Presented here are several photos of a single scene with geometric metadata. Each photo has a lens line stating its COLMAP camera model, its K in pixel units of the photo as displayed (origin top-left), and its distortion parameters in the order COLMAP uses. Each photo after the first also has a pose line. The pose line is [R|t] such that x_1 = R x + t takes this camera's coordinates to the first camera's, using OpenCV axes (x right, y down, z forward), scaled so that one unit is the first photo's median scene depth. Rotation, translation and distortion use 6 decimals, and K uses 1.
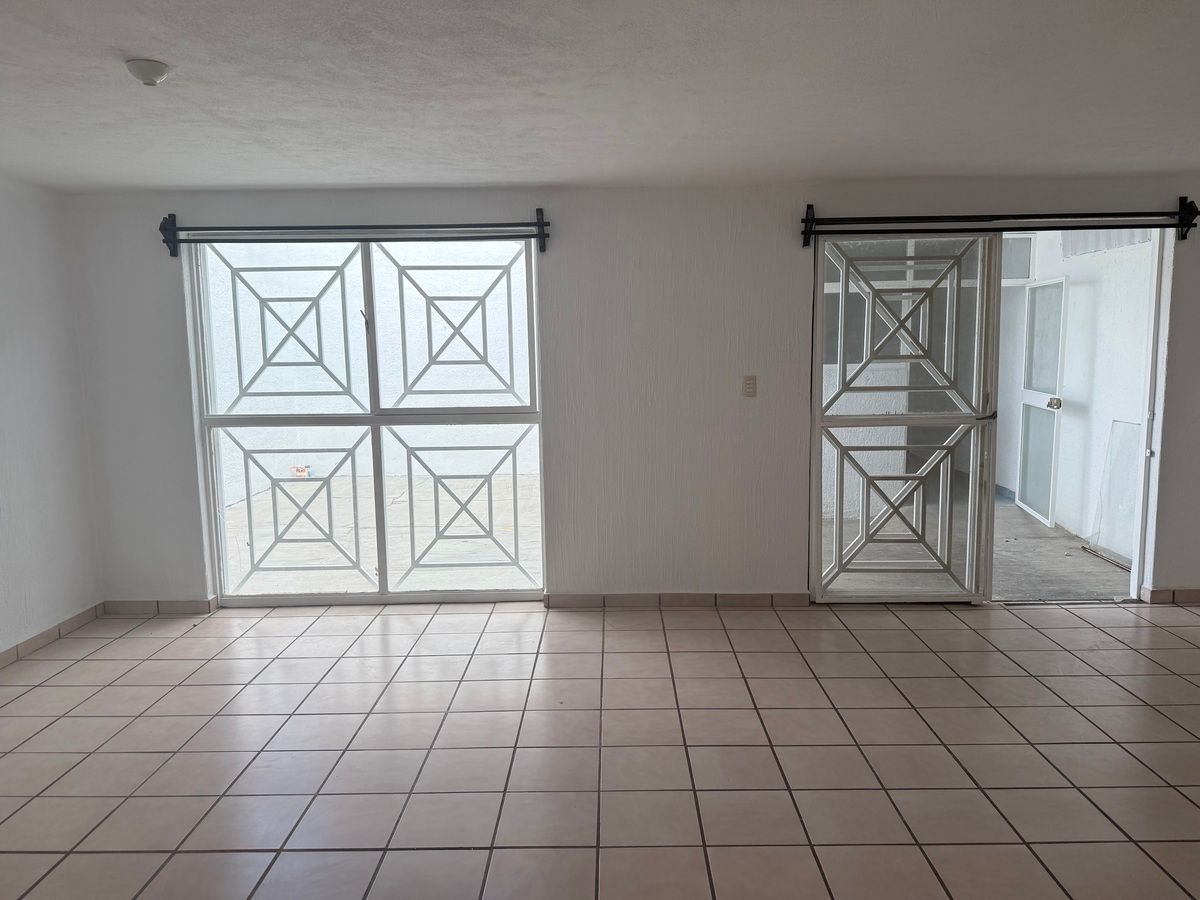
lens RADIAL K [[849.0, 0, 593.1], [0, 849.0, 459.6], [0, 0, 1]] dist [0.046558, -0.063394]
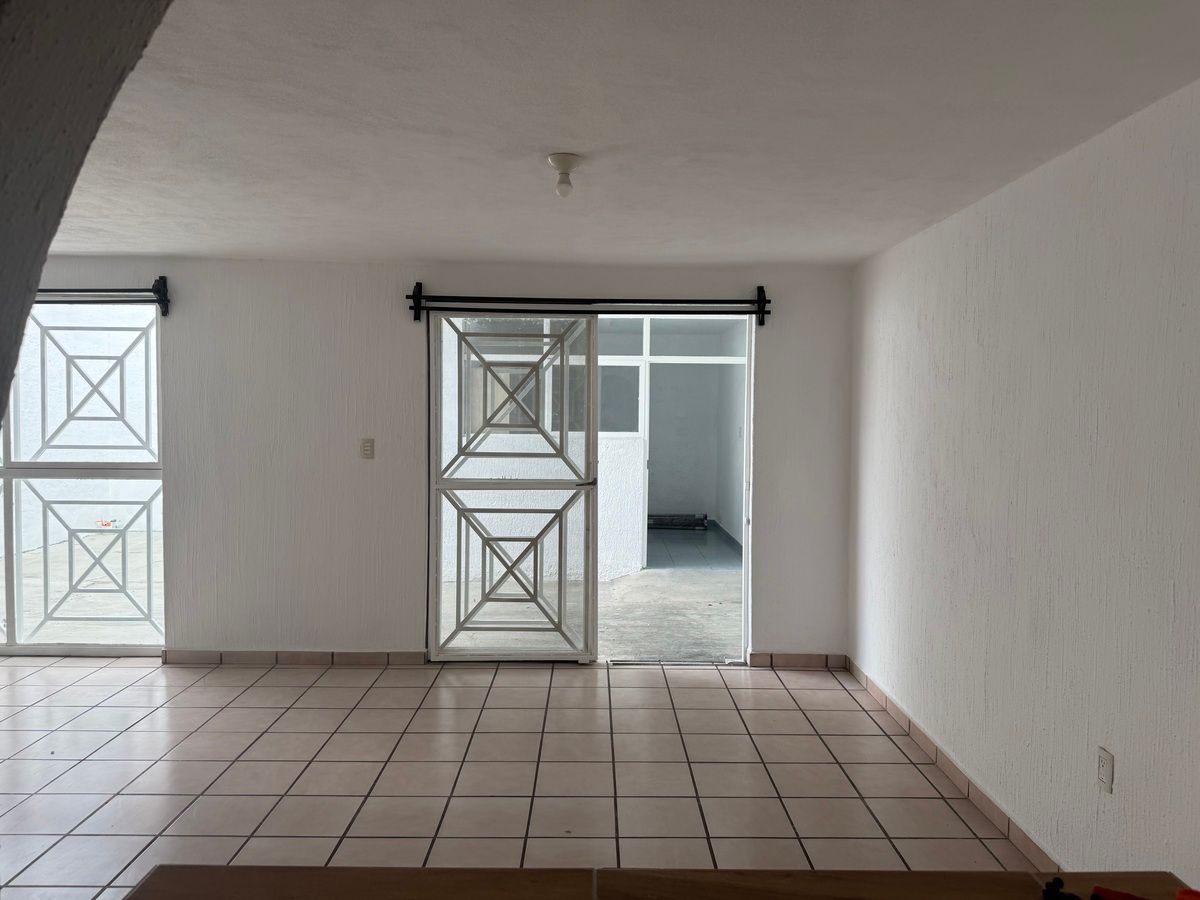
lens RADIAL K [[786.8, 0, 601.8], [0, 786.8, 436.8], [0, 0, 1]] dist [0.061488, -0.019401]
pose [[0.999312, 0.025928, 0.026533, 0.431691], [-0.023080, 0.994464, -0.102512, -0.006988], [-0.029044, 0.101829, 0.994378, 0.016336]]
